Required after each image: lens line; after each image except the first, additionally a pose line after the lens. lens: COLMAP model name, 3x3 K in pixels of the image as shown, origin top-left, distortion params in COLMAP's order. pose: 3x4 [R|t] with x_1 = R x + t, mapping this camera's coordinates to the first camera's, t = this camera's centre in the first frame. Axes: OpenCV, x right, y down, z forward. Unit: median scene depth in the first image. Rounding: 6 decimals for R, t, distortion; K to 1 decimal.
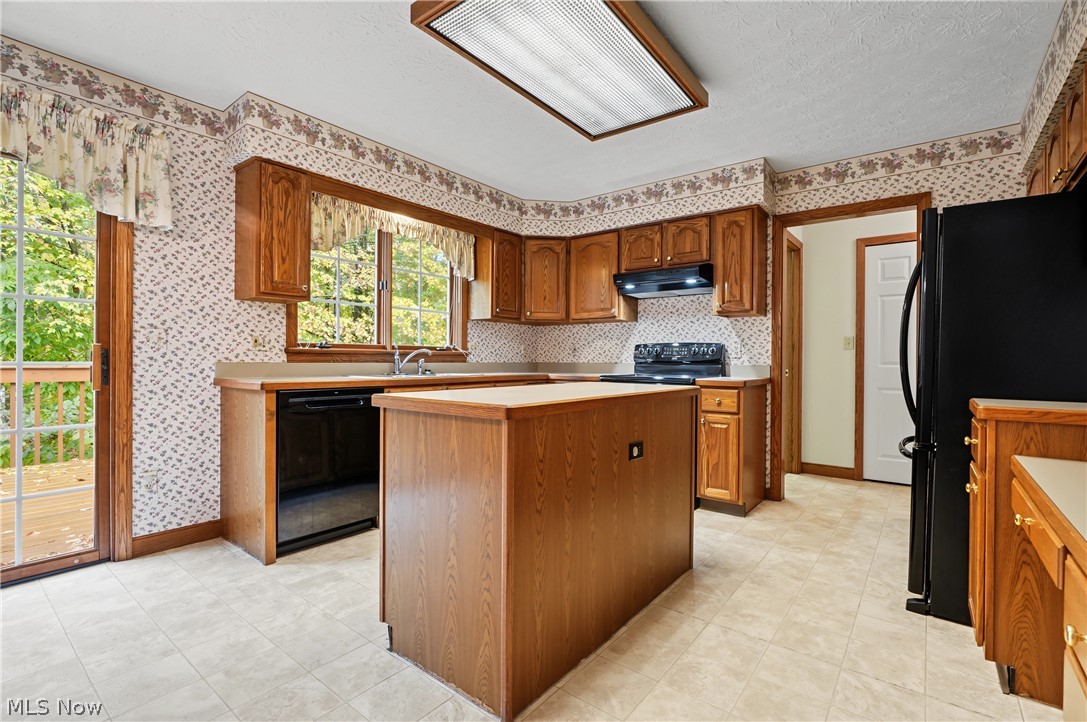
lens RADIAL K [[494.6, 0, 541.1], [0, 494.6, 361.3], [0, 0, 1]] dist [-0.013385, 0.002673]
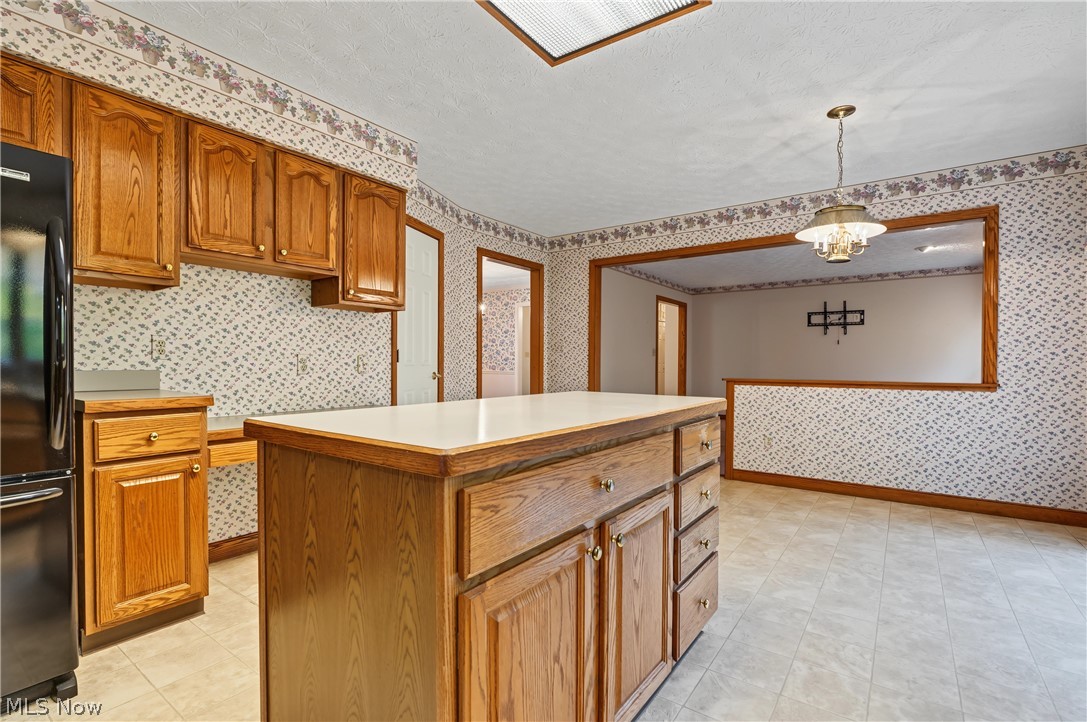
lens RADIAL K [[494.6, 0, 544.9], [0, 494.6, 370.0], [0, 0, 1]] dist [-0.013385, 0.002673]
pose [[-0.999152, -0.012058, -0.039367, 0.044277], [-0.012942, 0.999668, 0.022285, -0.006344], [0.039085, 0.022776, -0.998976, 1.072629]]
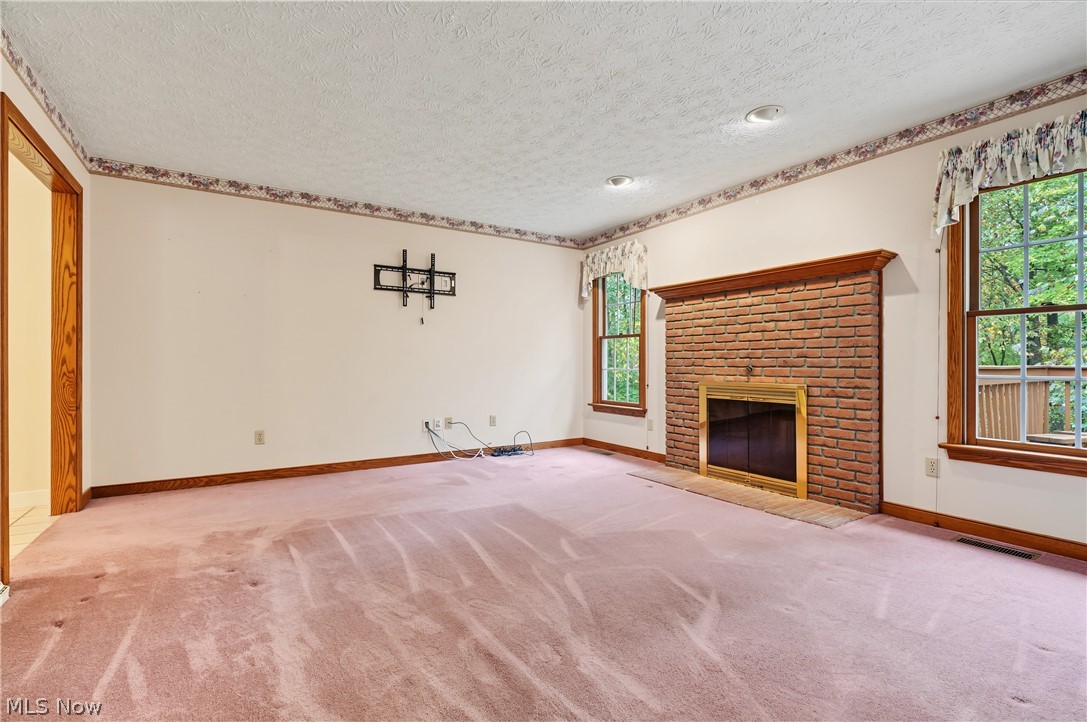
lens RADIAL K [[494.6, 0, 545.0], [0, 494.6, 362.5], [0, 0, 1]] dist [-0.013385, 0.002673]
pose [[-0.321090, -0.009523, -0.947001, -0.223534], [-0.012055, 0.999910, -0.005968, 0.017739], [0.946972, 0.009500, -0.321176, -0.442820]]
